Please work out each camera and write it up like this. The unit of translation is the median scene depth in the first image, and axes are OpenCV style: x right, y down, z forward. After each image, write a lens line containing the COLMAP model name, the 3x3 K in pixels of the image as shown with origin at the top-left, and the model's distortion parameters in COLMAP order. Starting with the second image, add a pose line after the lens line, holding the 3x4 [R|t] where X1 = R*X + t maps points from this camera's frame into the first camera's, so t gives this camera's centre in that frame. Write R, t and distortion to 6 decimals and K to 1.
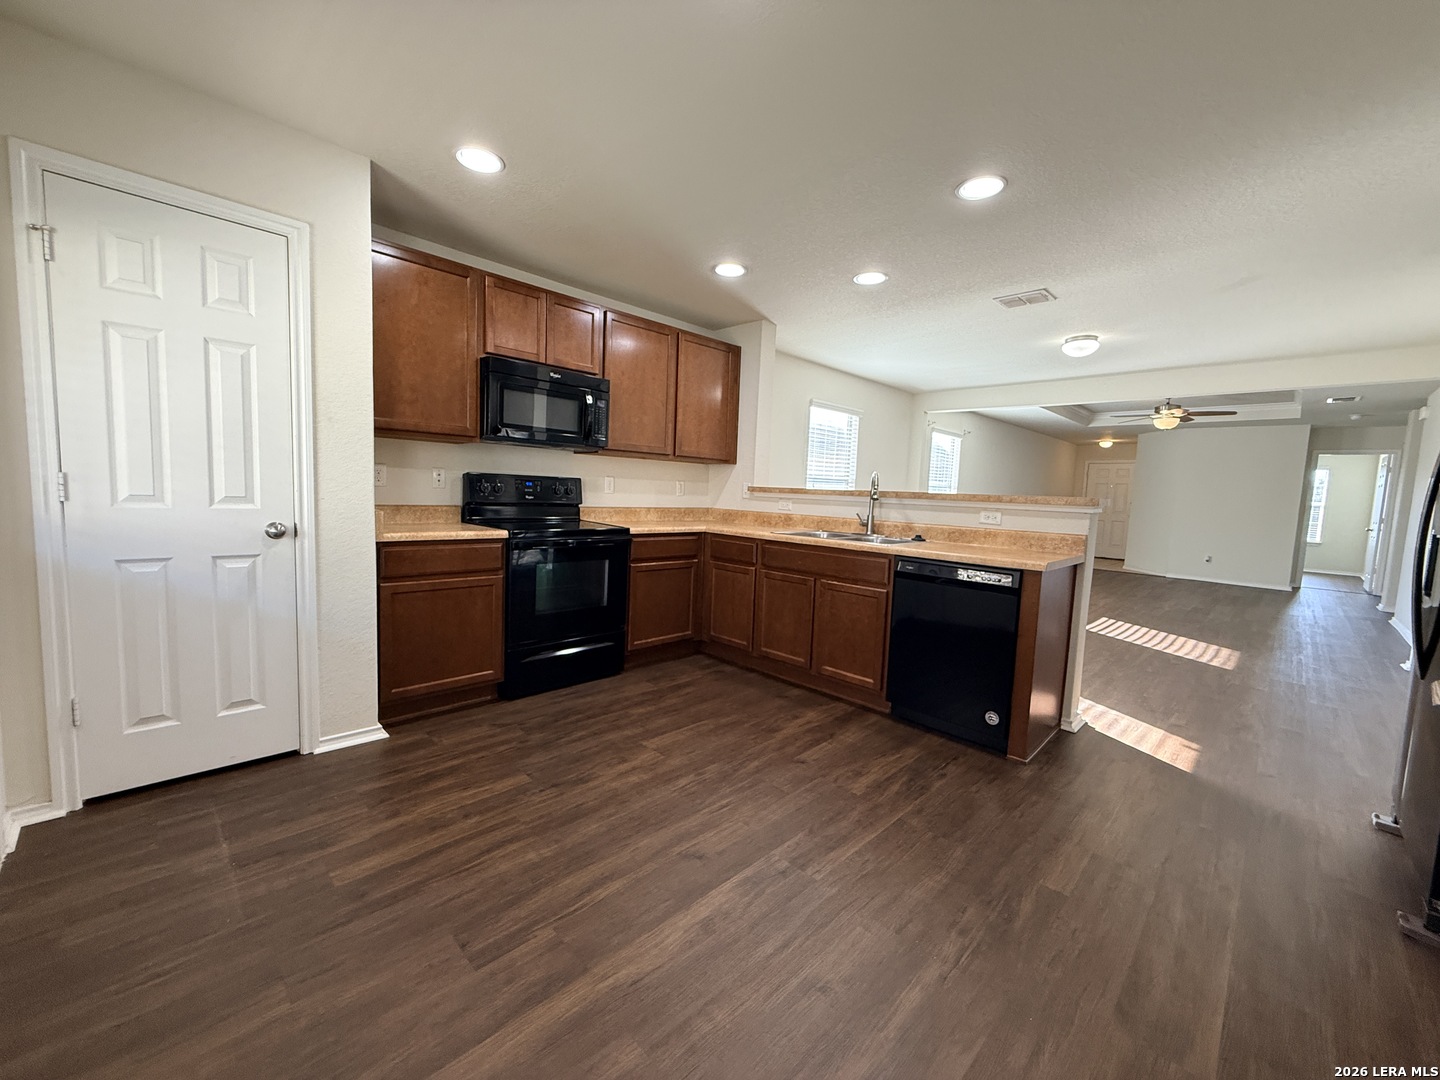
lens RADIAL K [[575.0, 0, 717.2], [0, 575.0, 539.4], [0, 0, 1]] dist [-0.000212, -0.000314]
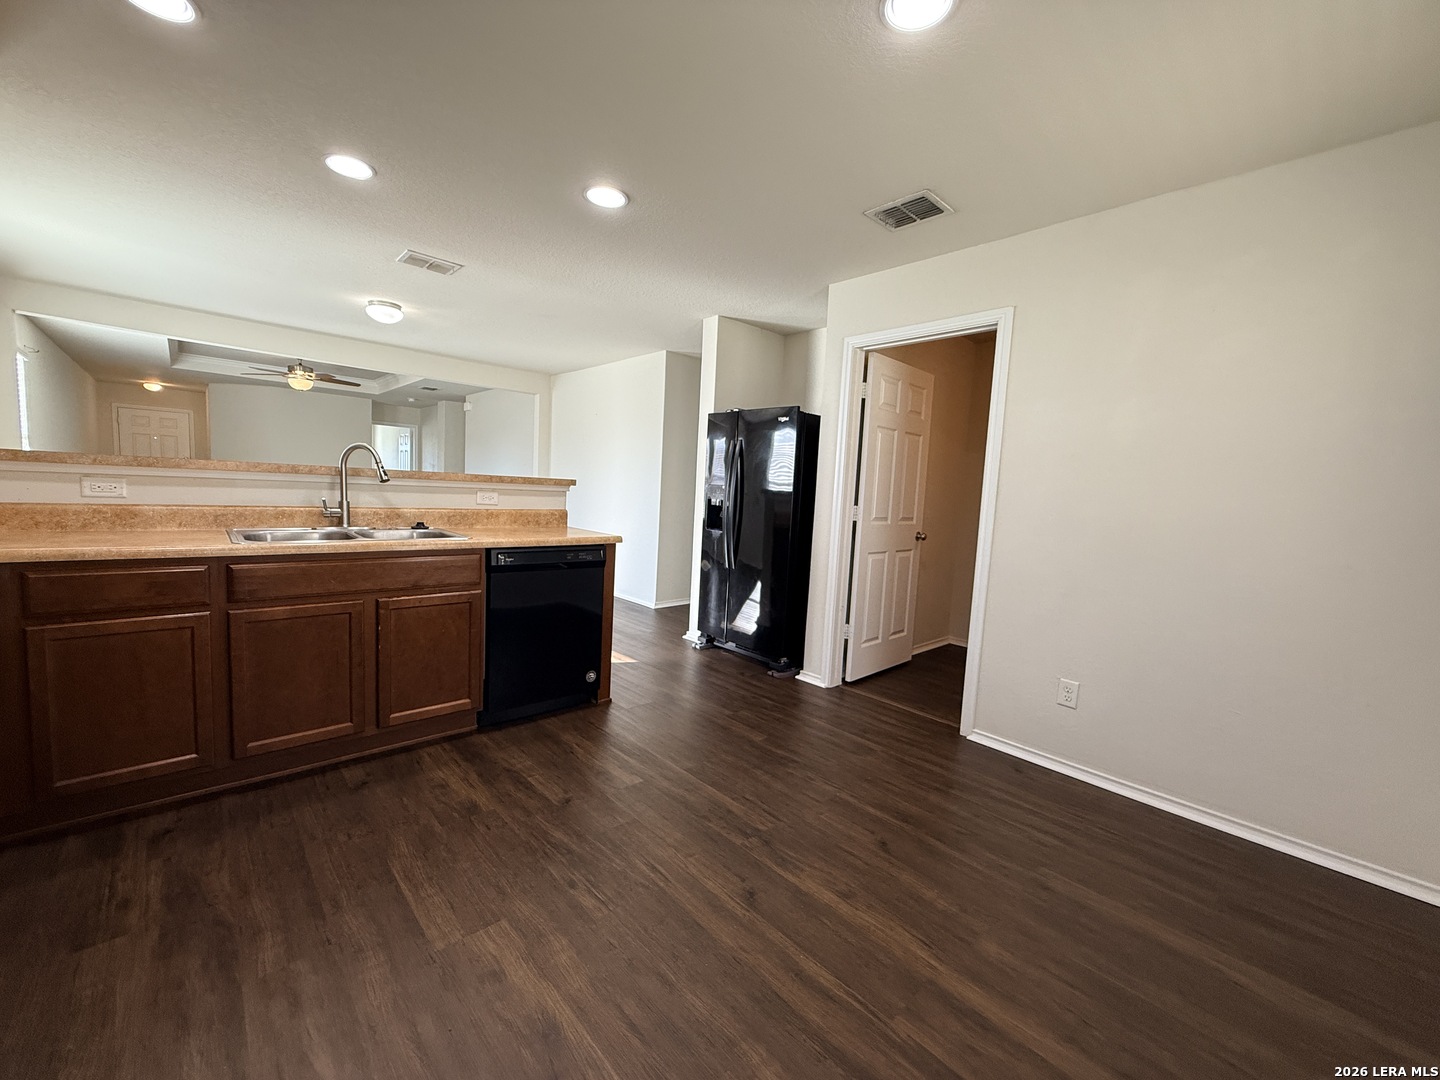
lens RADIAL K [[575.0, 0, 717.2], [0, 575.0, 539.4], [0, 0, 1]] dist [-0.000212, -0.000314]
pose [[0.040341, -0.127862, 0.990971, -0.439053], [0.038289, 0.991248, 0.126339, -0.067861], [-0.998452, 0.032847, 0.044884, 0.495008]]
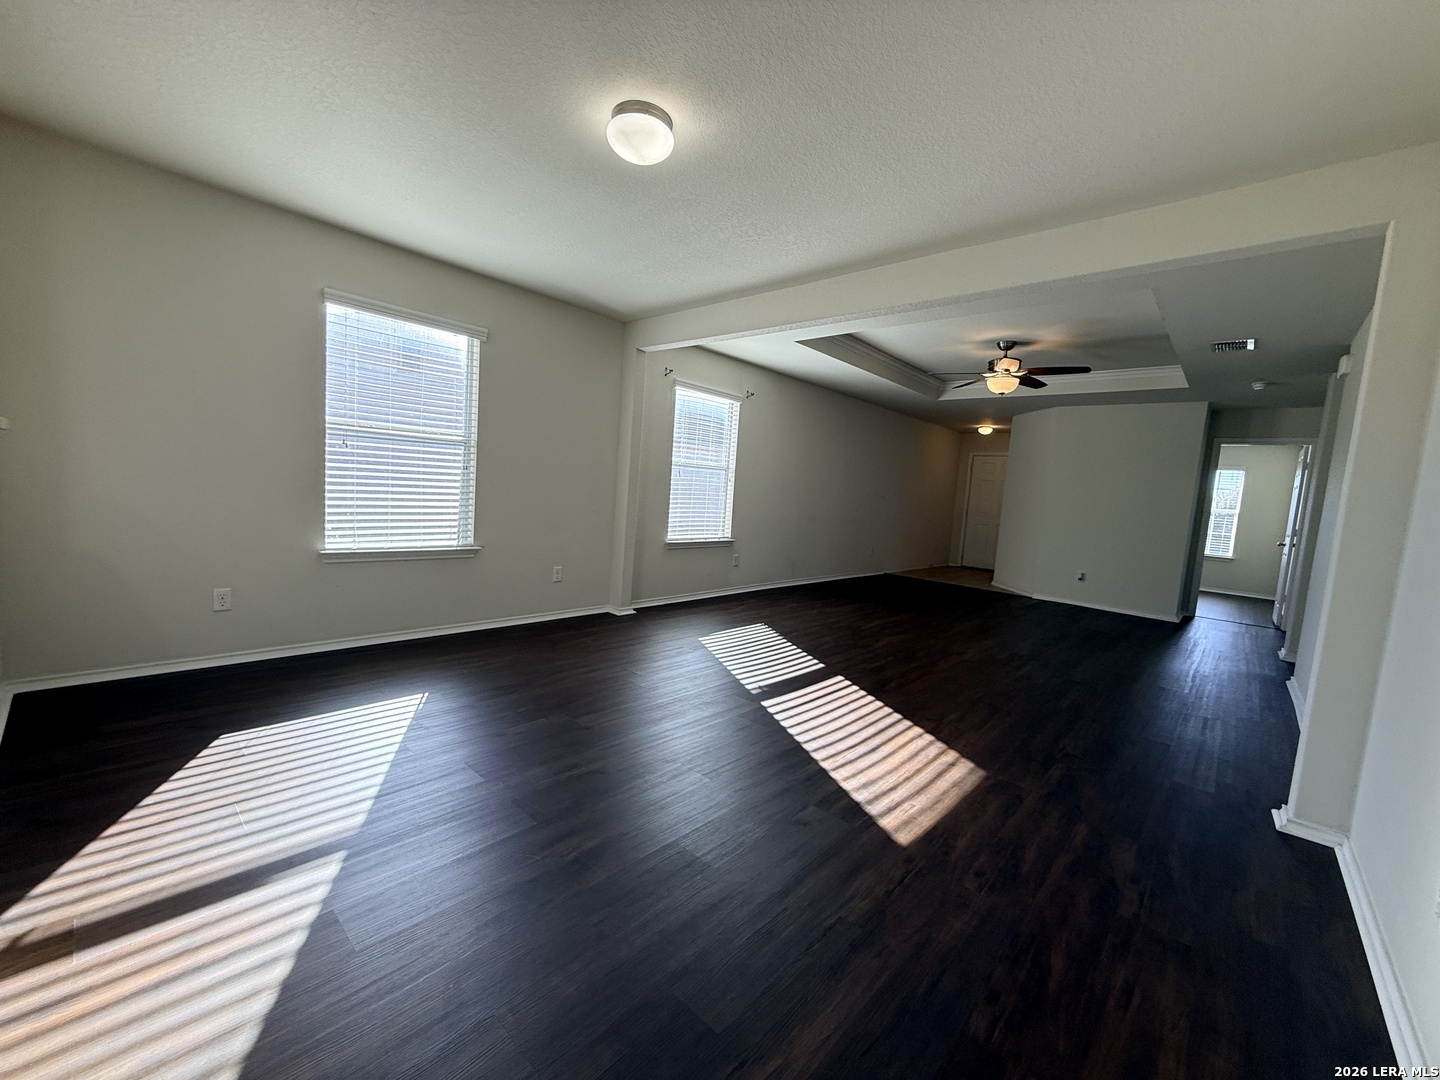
lens RADIAL K [[575.2, 0, 720.0], [0, 575.2, 540.0], [0, 0, 1]] dist [0.002445, 0.000177]
pose [[0.998444, 0.026488, 0.049063, 0.826011], [-0.026757, 0.999630, 0.004834, -0.014490], [-0.048916, -0.006139, 0.998784, 0.632784]]
